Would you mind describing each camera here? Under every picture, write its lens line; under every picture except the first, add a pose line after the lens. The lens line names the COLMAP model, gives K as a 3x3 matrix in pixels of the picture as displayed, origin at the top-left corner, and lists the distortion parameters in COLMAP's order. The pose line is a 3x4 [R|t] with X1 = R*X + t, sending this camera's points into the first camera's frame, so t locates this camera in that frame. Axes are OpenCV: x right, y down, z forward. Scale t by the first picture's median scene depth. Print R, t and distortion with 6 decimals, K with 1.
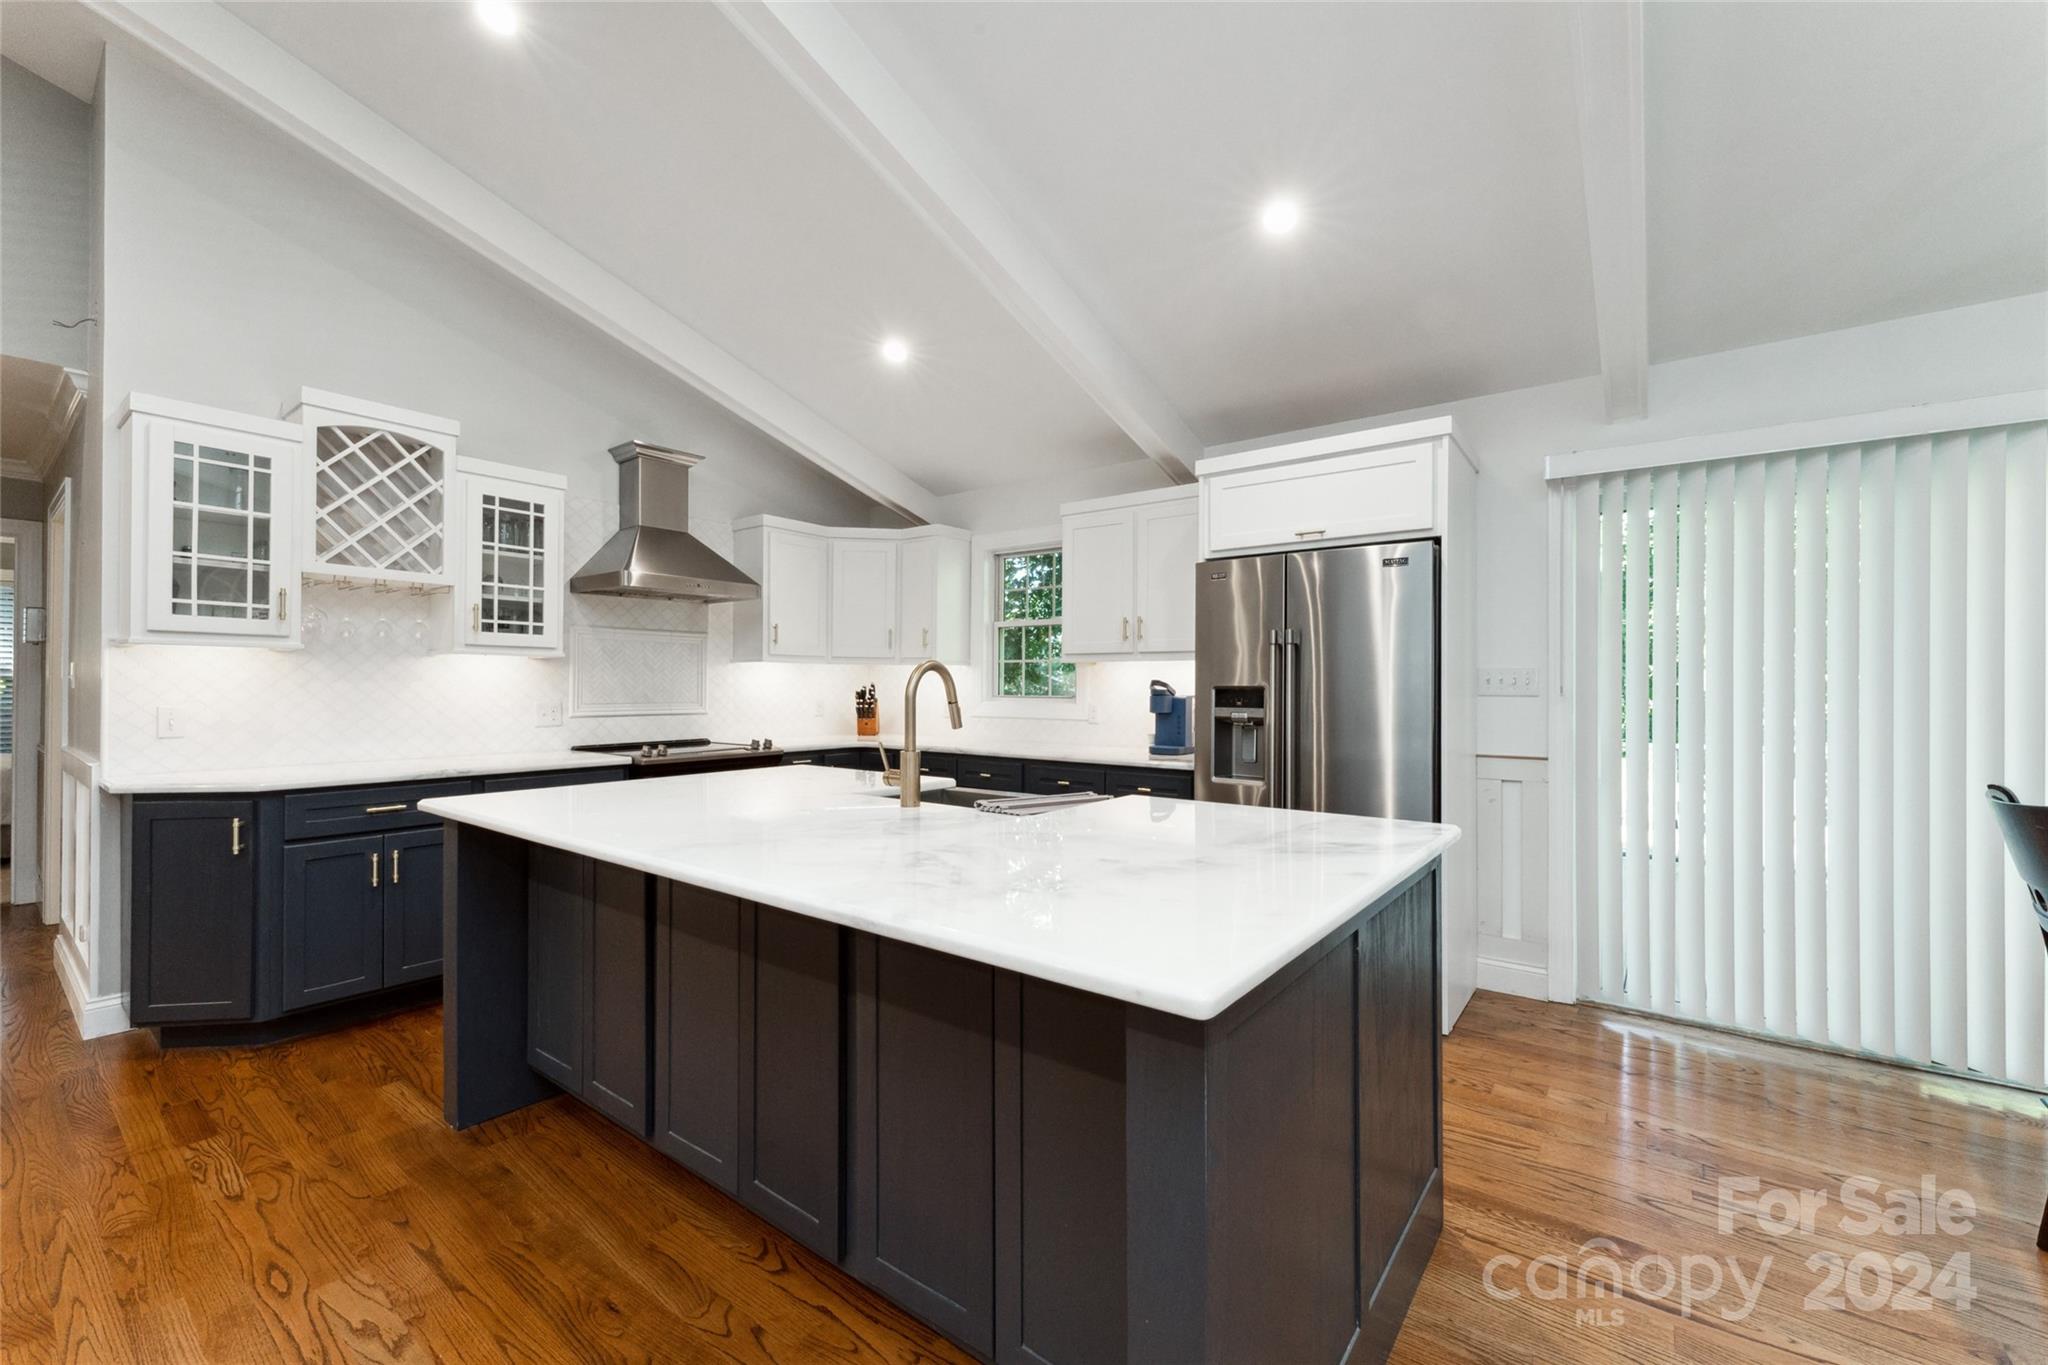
lens RADIAL K [[820.3, 0, 1017.7], [0, 820.3, 684.9], [0, 0, 1]] dist [0.002884, 0.000126]
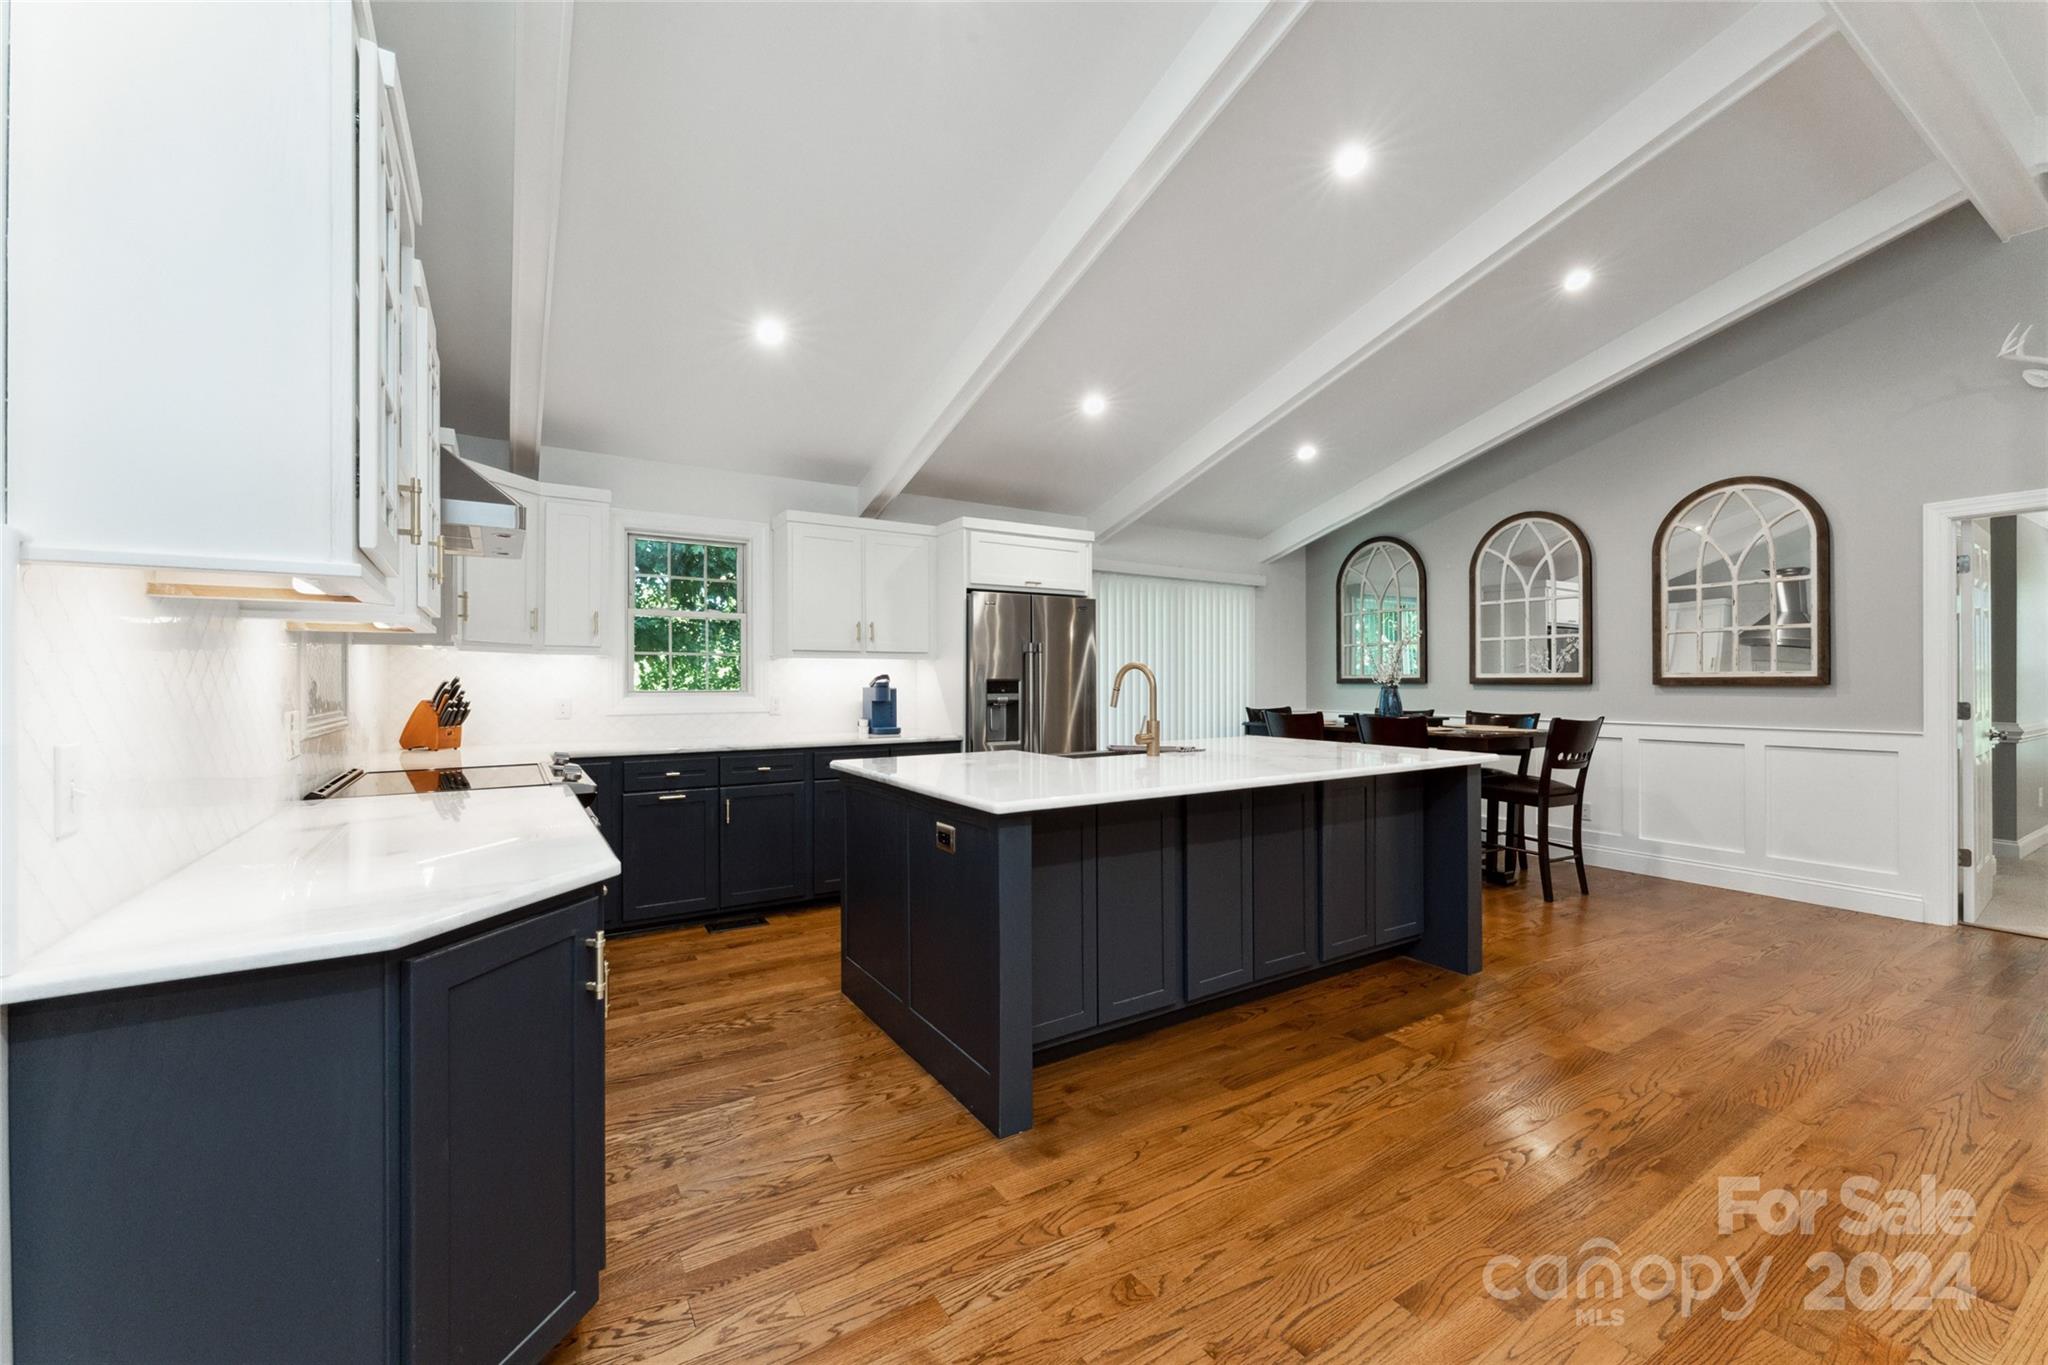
lens RADIAL K [[820.3, 0, 1017.7], [0, 820.3, 684.9], [0, 0, 1]] dist [0.002884, 0.000126]
pose [[0.344999, -0.007780, 0.938571, -1.078527], [0.003241, 0.999970, 0.007097, 0.001355], [-0.938597, 0.000593, 0.345014, 0.452781]]
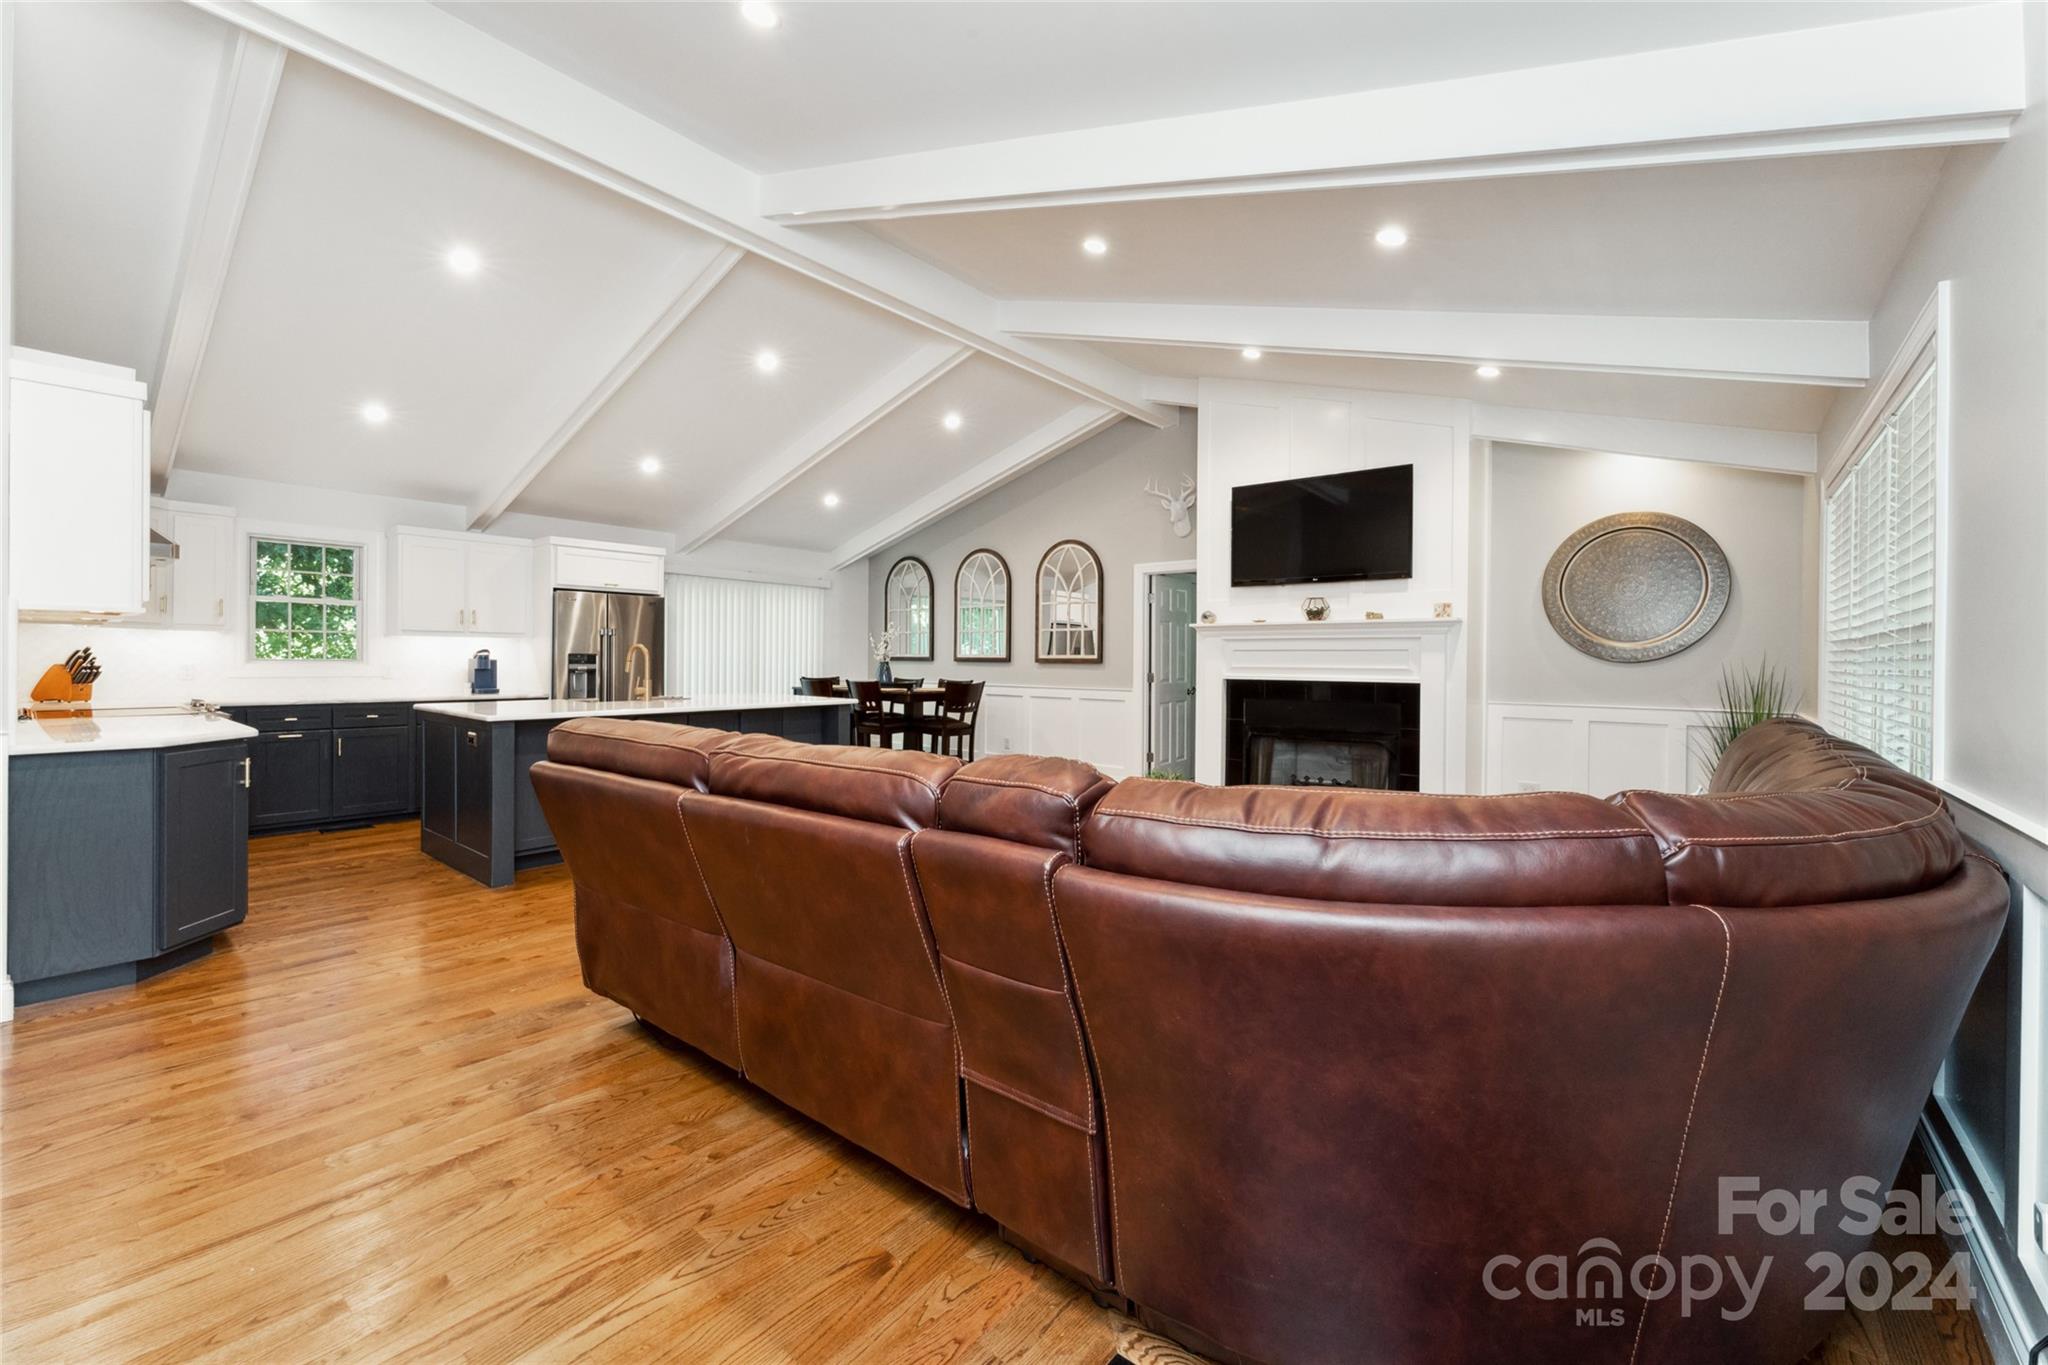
lens RADIAL K [[830.9, 0, 1025.8], [0, 830.9, 668.8], [0, 0, 1]] dist [0.000845, 0.000189]
pose [[0.032239, -0.013704, 0.999386, -1.733688], [-0.008978, 0.999862, 0.014000, 0.000036], [-0.999440, -0.009424, 0.032112, -0.175359]]
